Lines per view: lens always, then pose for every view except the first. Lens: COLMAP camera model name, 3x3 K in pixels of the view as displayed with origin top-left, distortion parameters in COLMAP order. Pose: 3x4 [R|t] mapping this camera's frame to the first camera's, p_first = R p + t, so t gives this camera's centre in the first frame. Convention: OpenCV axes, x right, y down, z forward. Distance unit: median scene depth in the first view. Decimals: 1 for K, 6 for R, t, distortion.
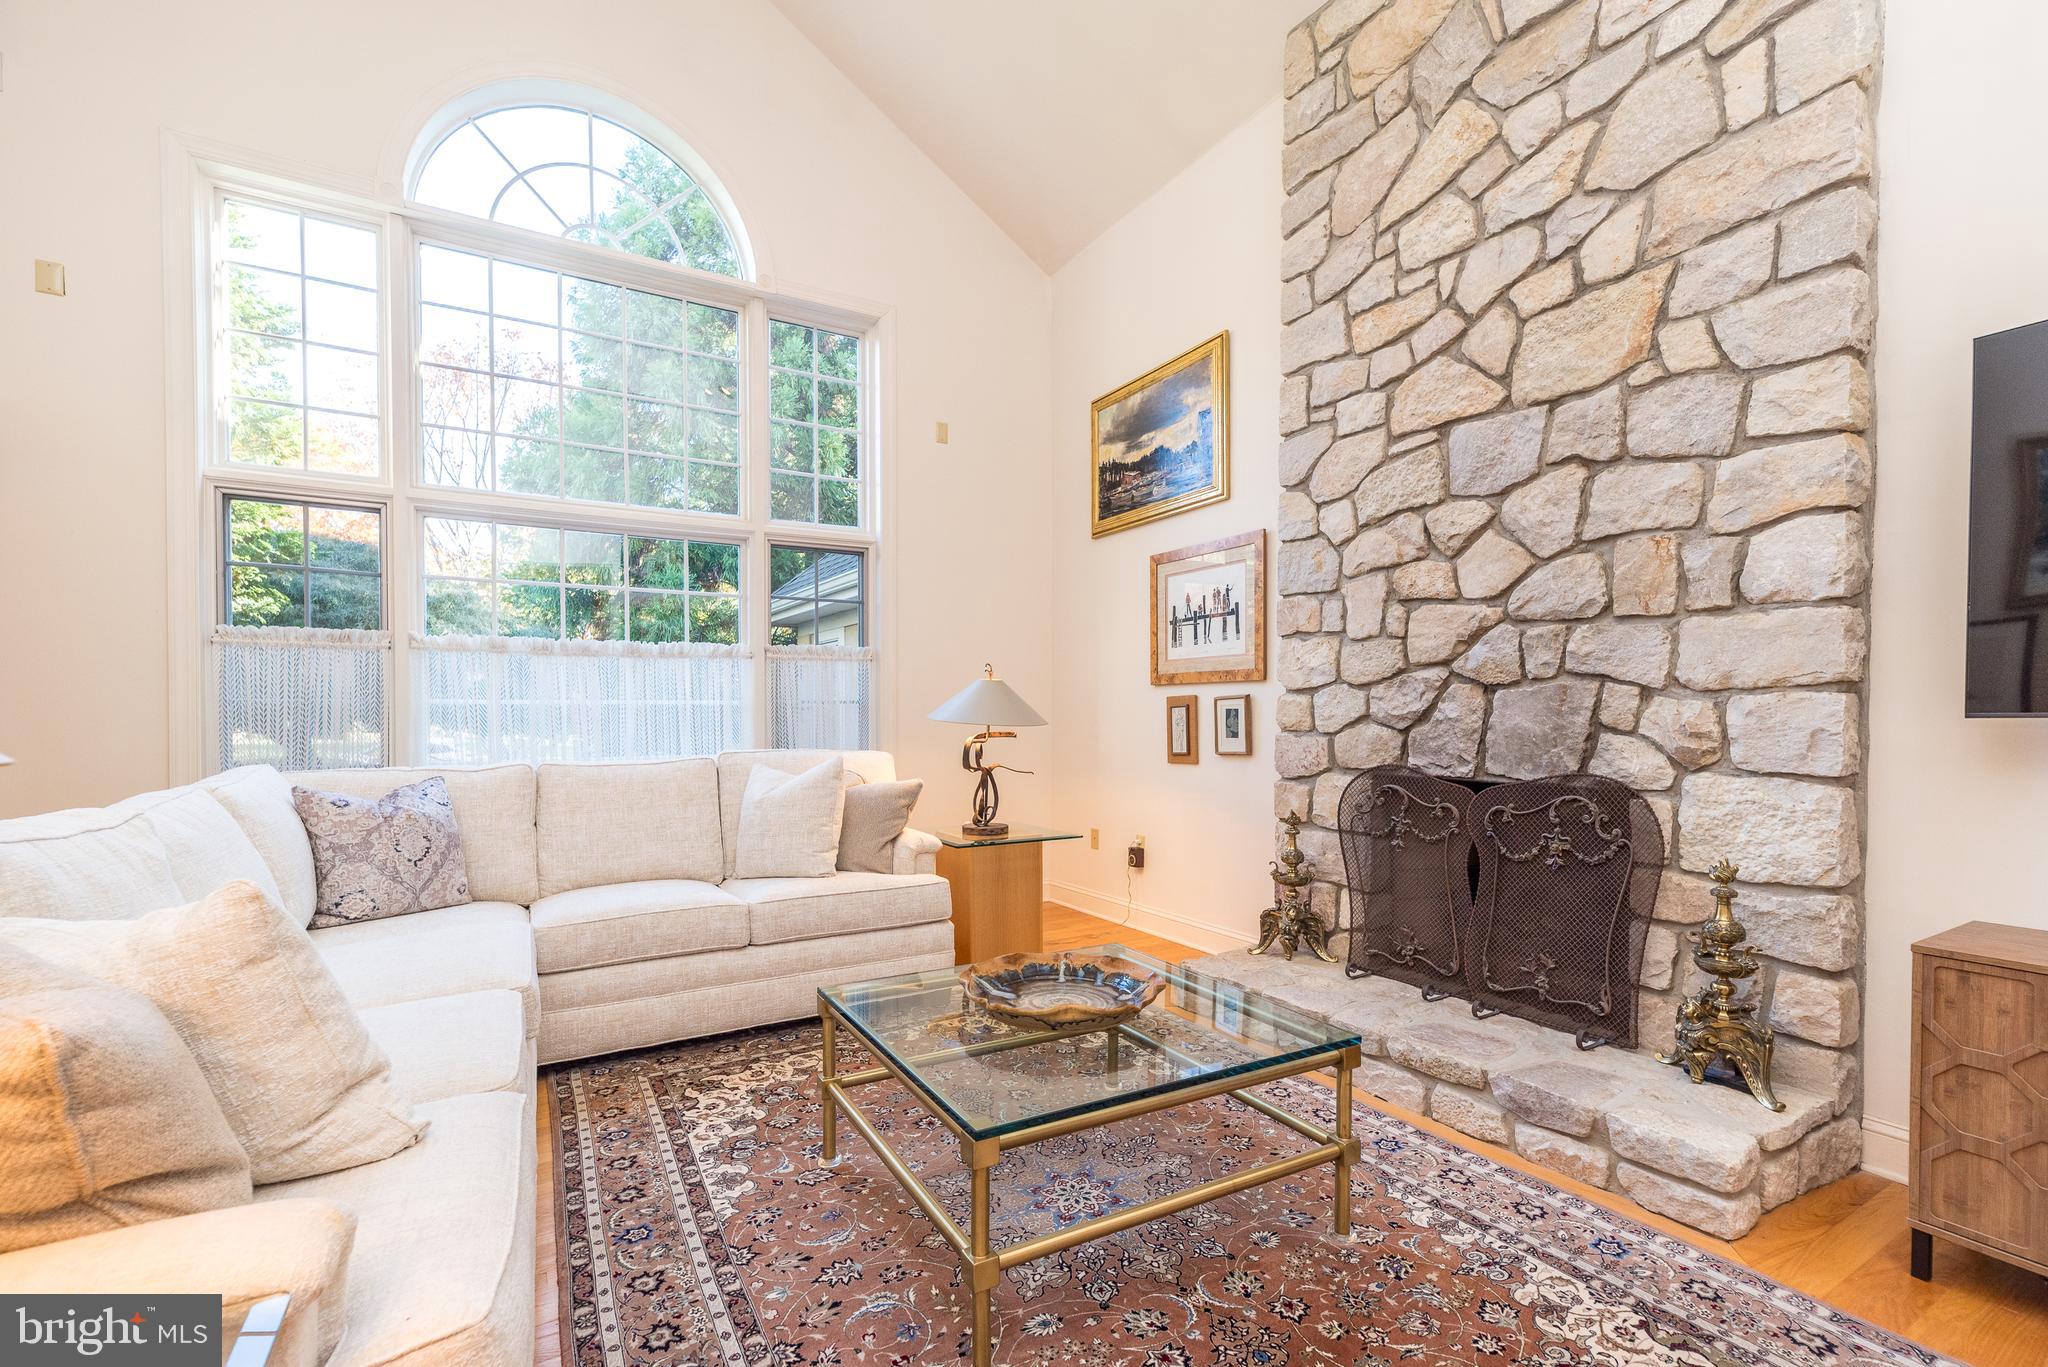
lens RADIAL K [[890.0, 0, 1027.0], [0, 890.0, 703.8], [0, 0, 1]] dist [0.000445, -0.000150]
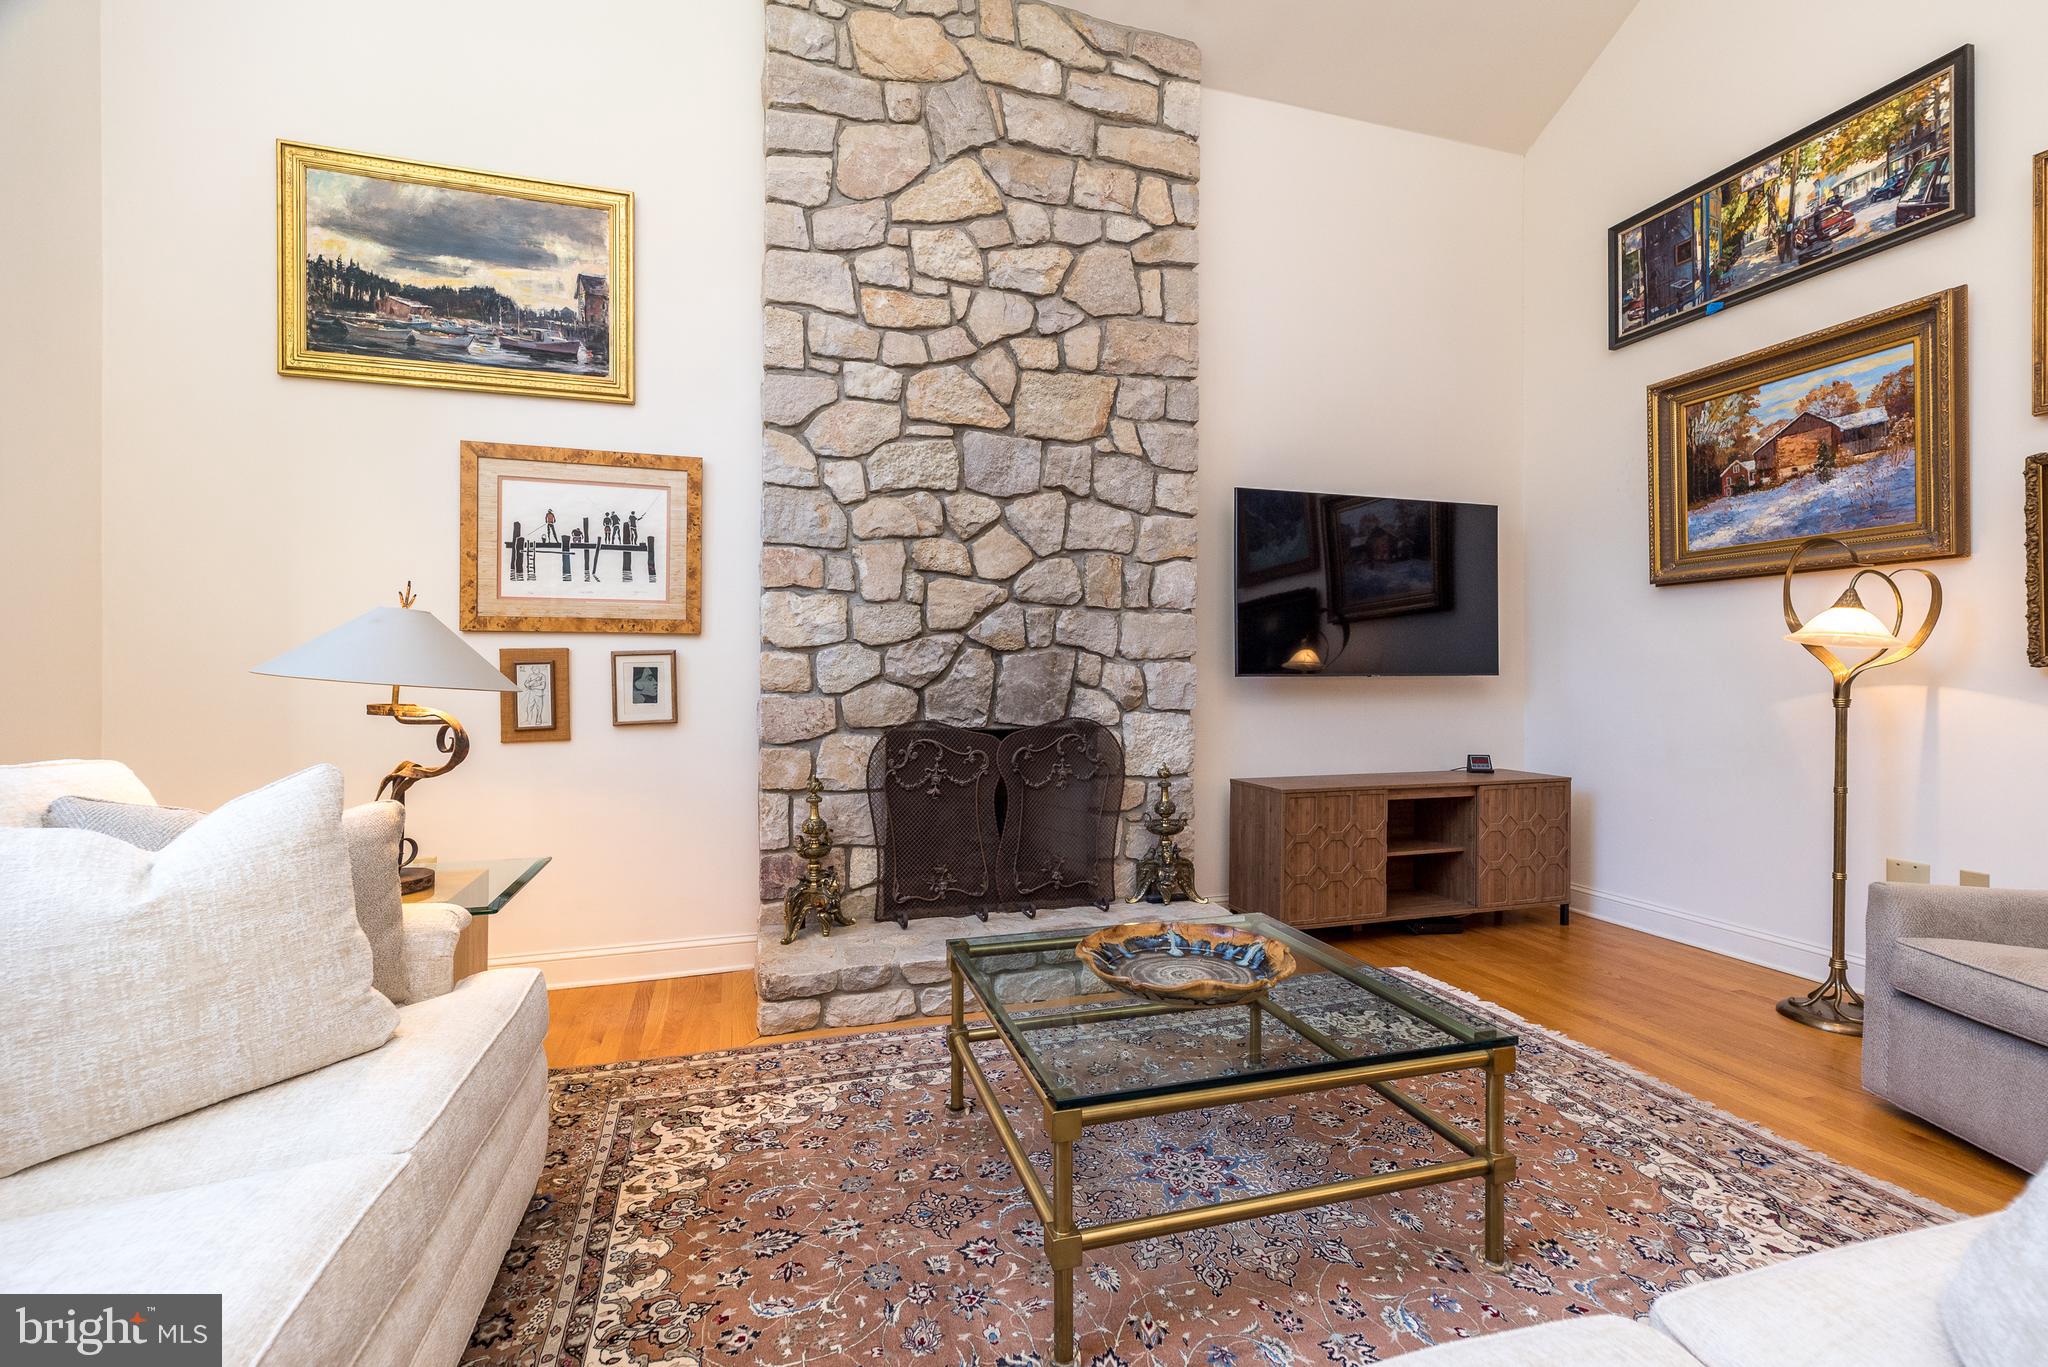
lens RADIAL K [[896.1, 0, 1026.3], [0, 896.1, 667.2], [0, 0, 1]] dist [0.004789, 0.000341]
pose [[0.229442, 0.020612, 0.973104, -0.636334], [-0.009089, 0.999778, -0.019034, 0.023648], [-0.973280, -0.004477, 0.229578, 0.634906]]
